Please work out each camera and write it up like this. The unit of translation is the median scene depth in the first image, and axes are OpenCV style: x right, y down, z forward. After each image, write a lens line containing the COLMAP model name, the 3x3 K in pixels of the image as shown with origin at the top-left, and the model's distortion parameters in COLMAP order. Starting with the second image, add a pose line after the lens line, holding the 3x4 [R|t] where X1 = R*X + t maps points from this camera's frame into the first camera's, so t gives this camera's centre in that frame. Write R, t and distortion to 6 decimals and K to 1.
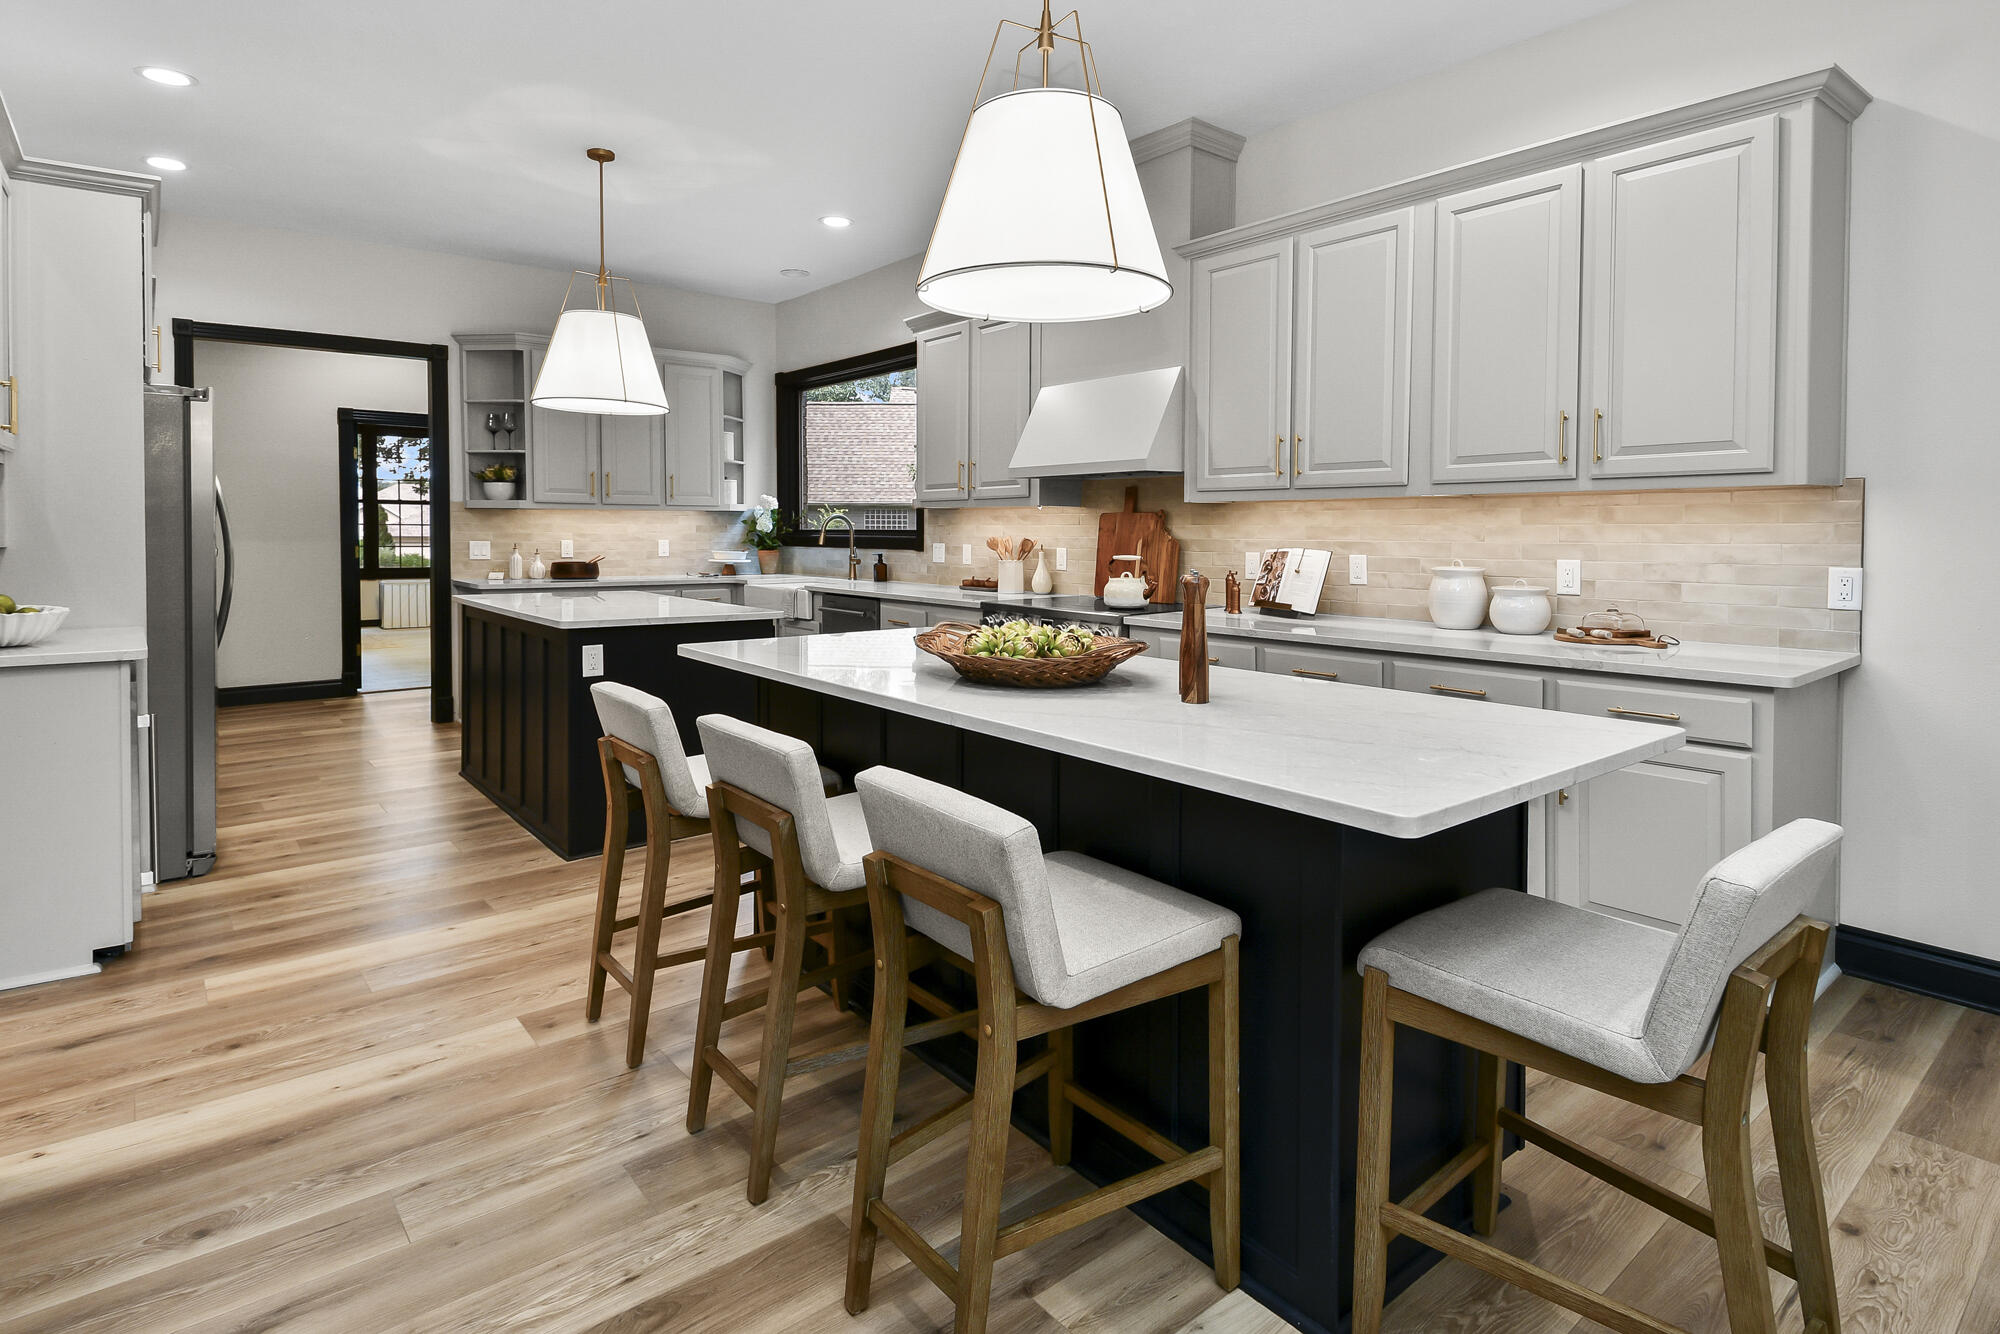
lens RADIAL K [[1040.4, 0, 1012.0], [0, 1040.4, 541.9], [0, 0, 1]] dist [0.016081, -0.012649]
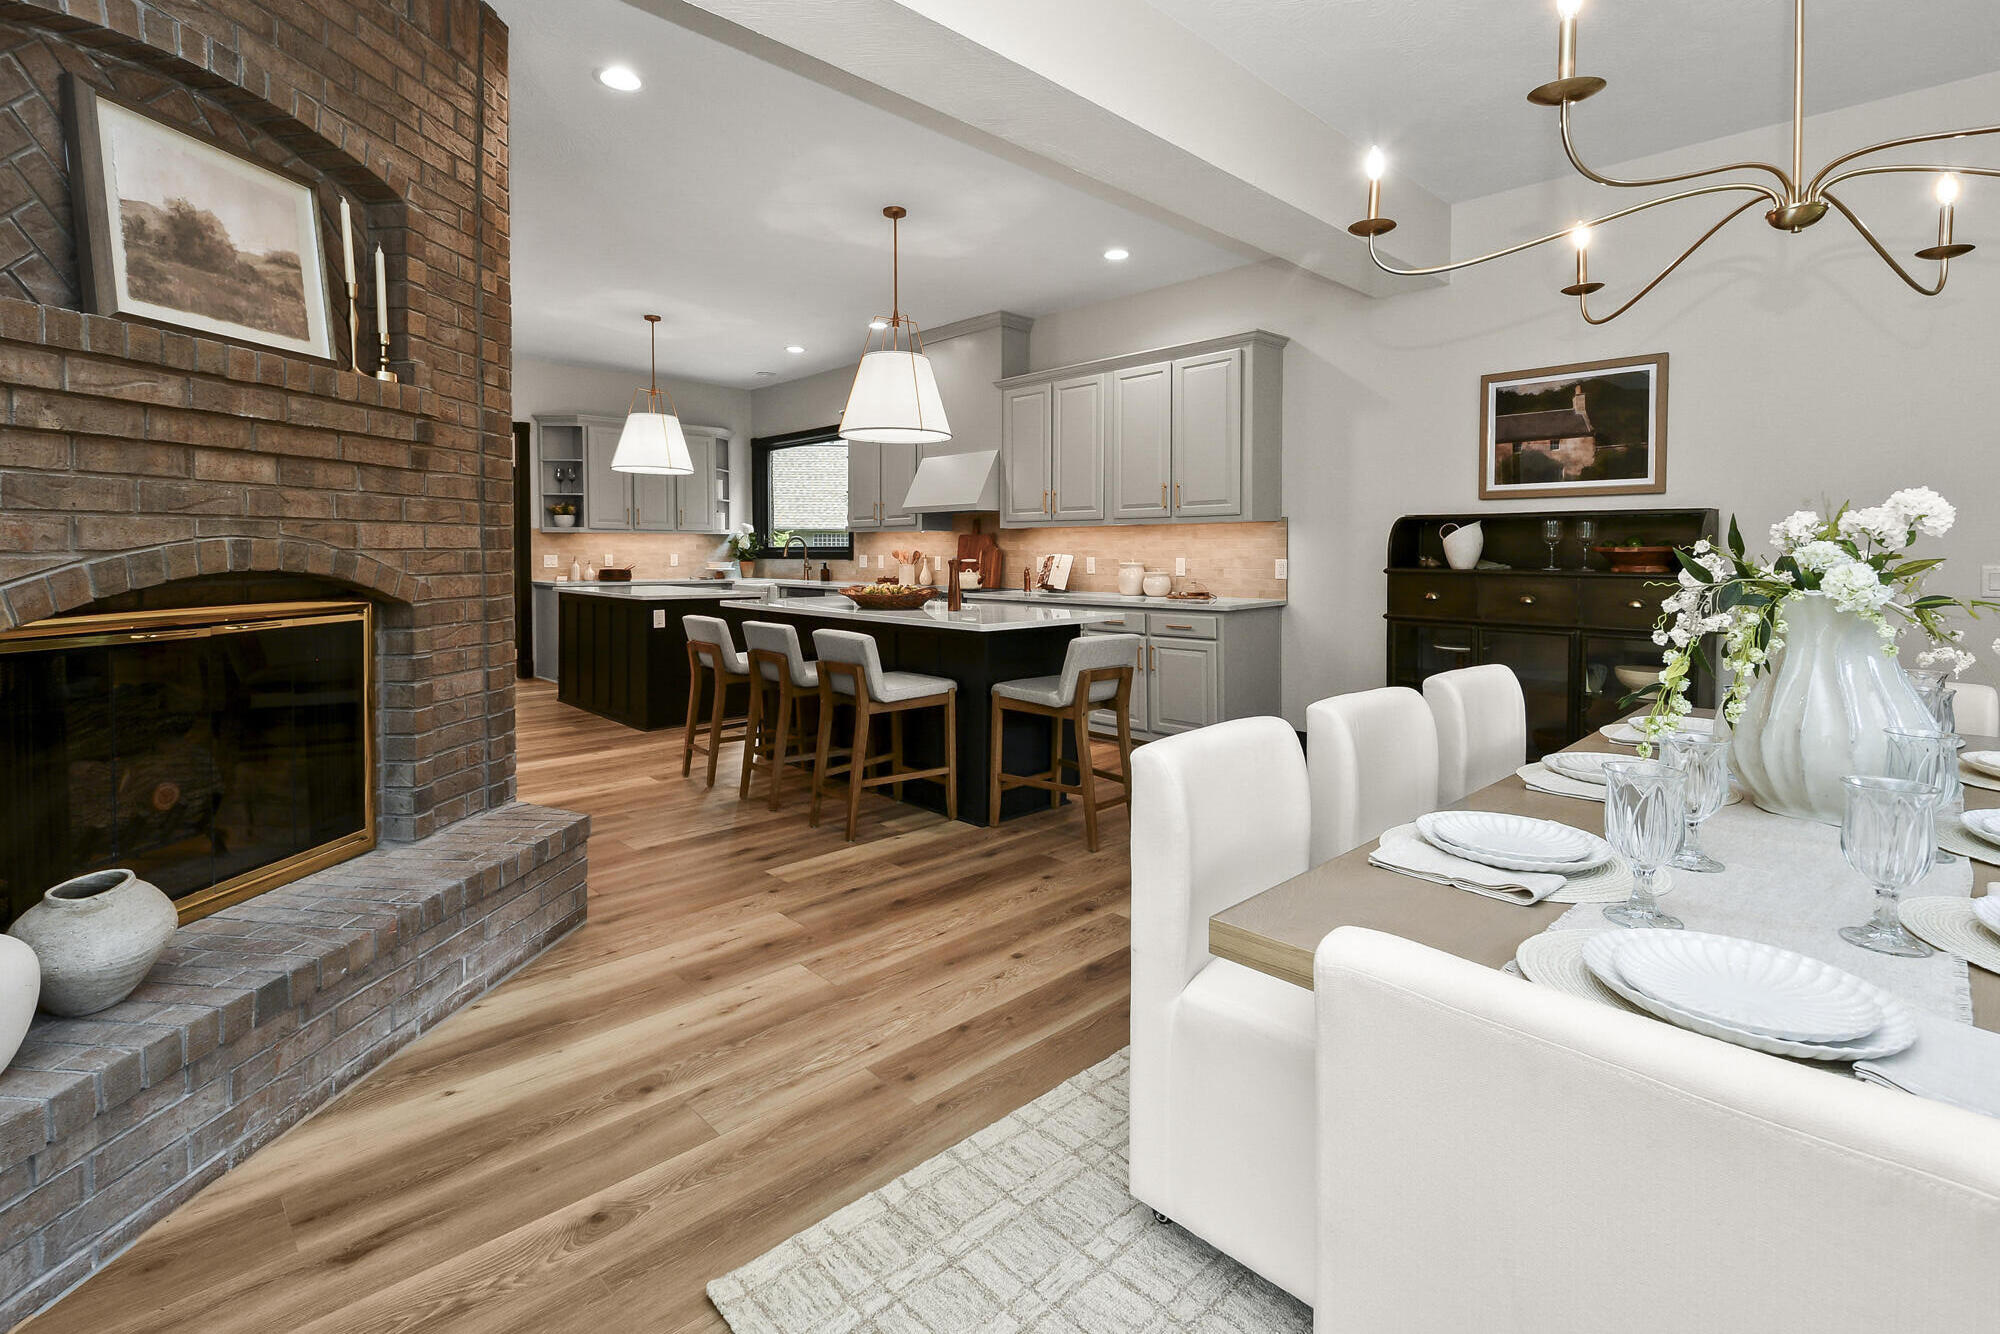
lens RADIAL K [[971.3, 0, 1011.2], [0, 971.3, 583.1], [0, 0, 1]] dist [0.012345, -0.004132]
pose [[0.998214, -0.004614, 0.059555, 0.094565], [0.003458, 0.999804, 0.019505, 0.023586], [-0.059633, -0.019265, 0.998034, -0.679656]]
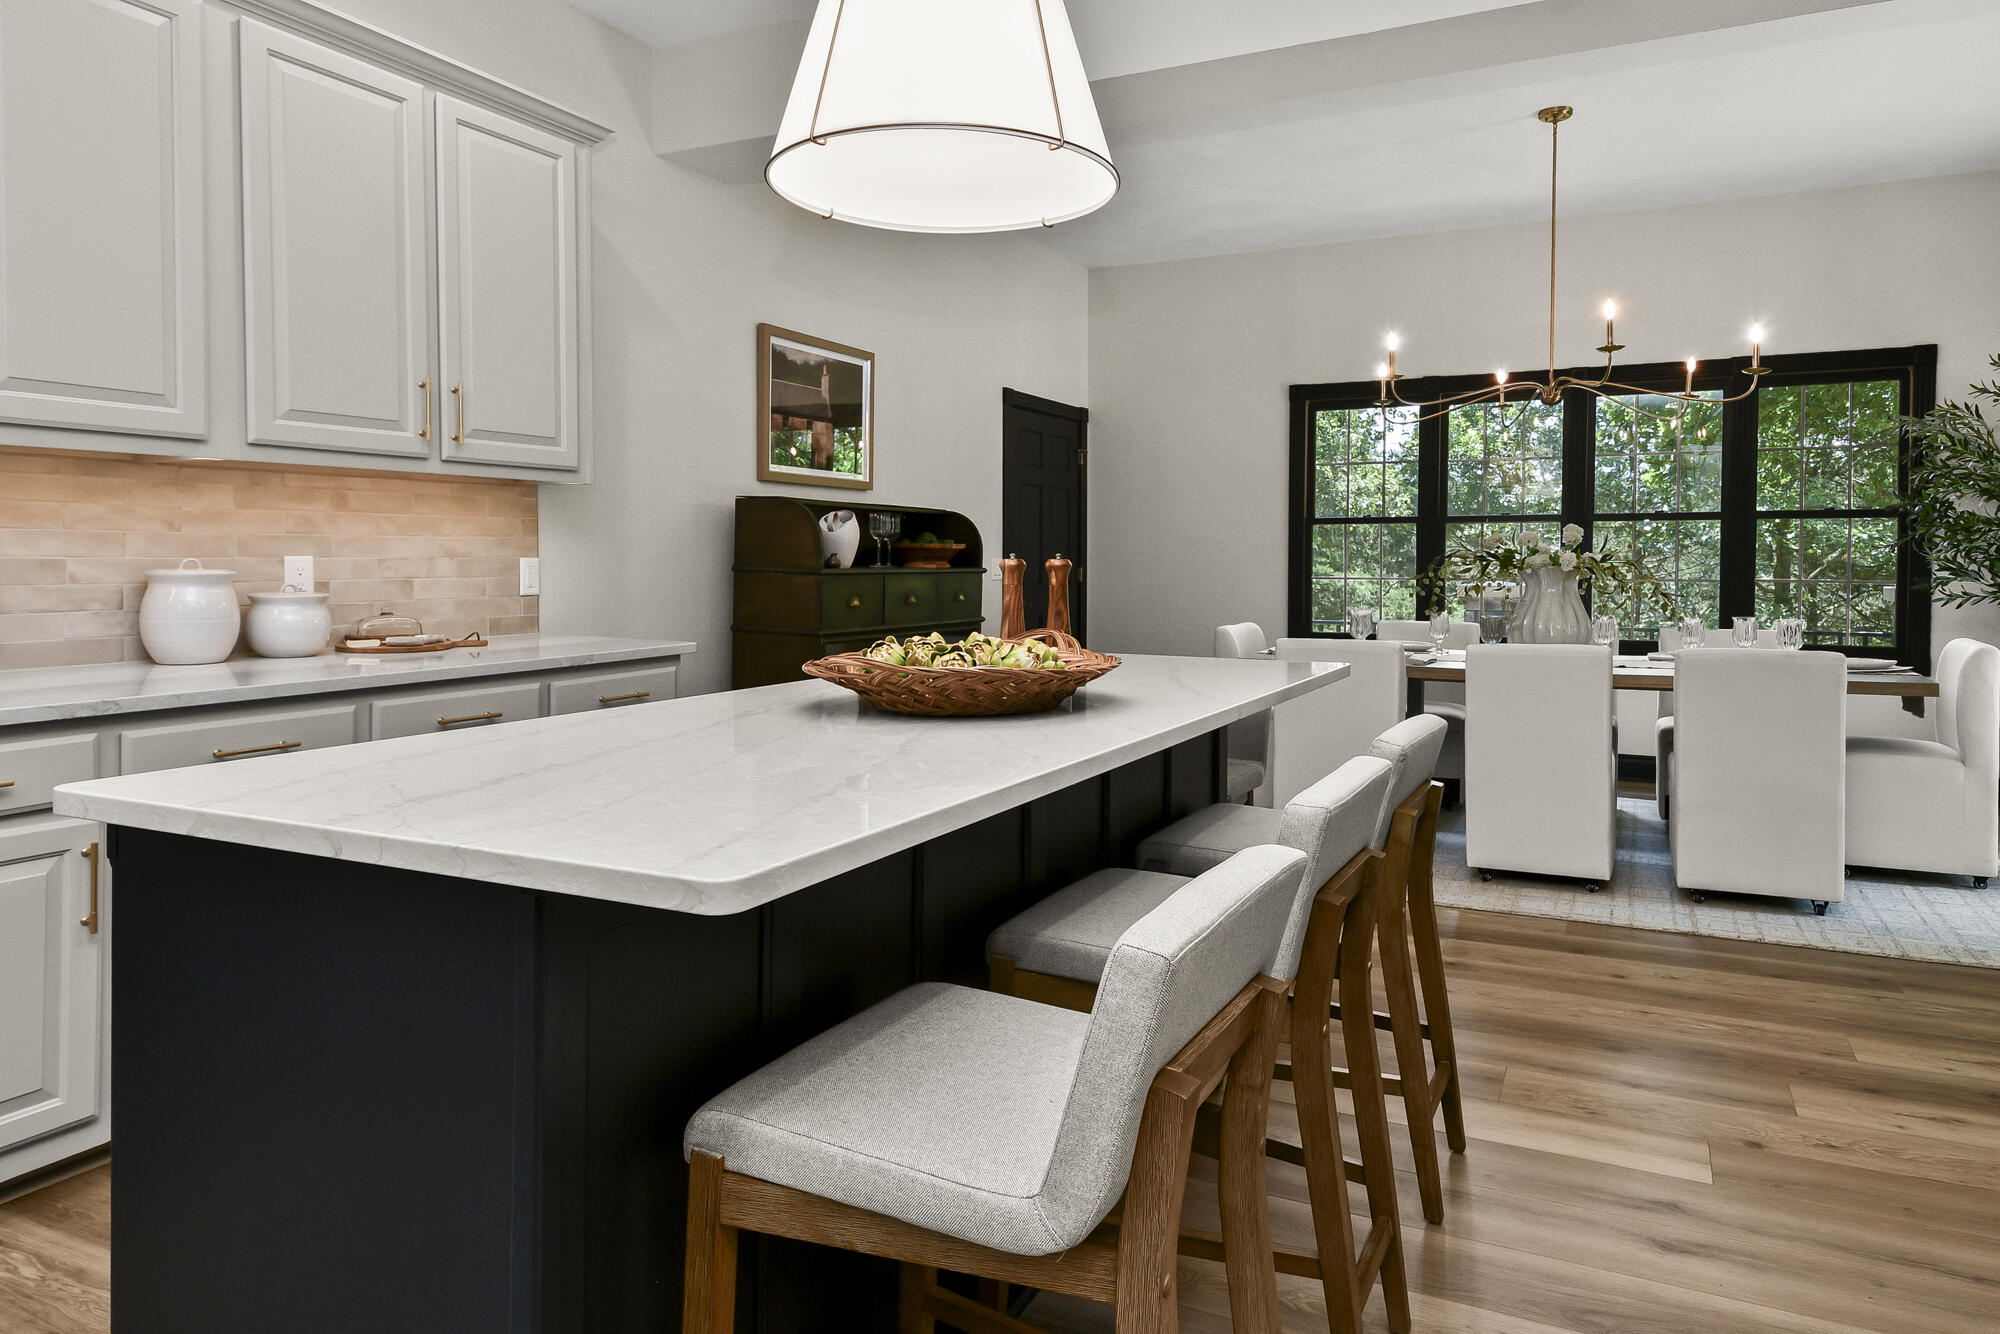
lens RADIAL K [[1217.1, 0, 1086.4], [0, 1217.1, 575.4], [0, 0, 1]] dist [0.024170, -0.000311]
pose [[-0.431360, -0.015498, 0.902047, -0.465902], [0.010358, 0.999701, 0.022129, 0.014724], [-0.902120, 0.018889, -0.431071, 0.741668]]
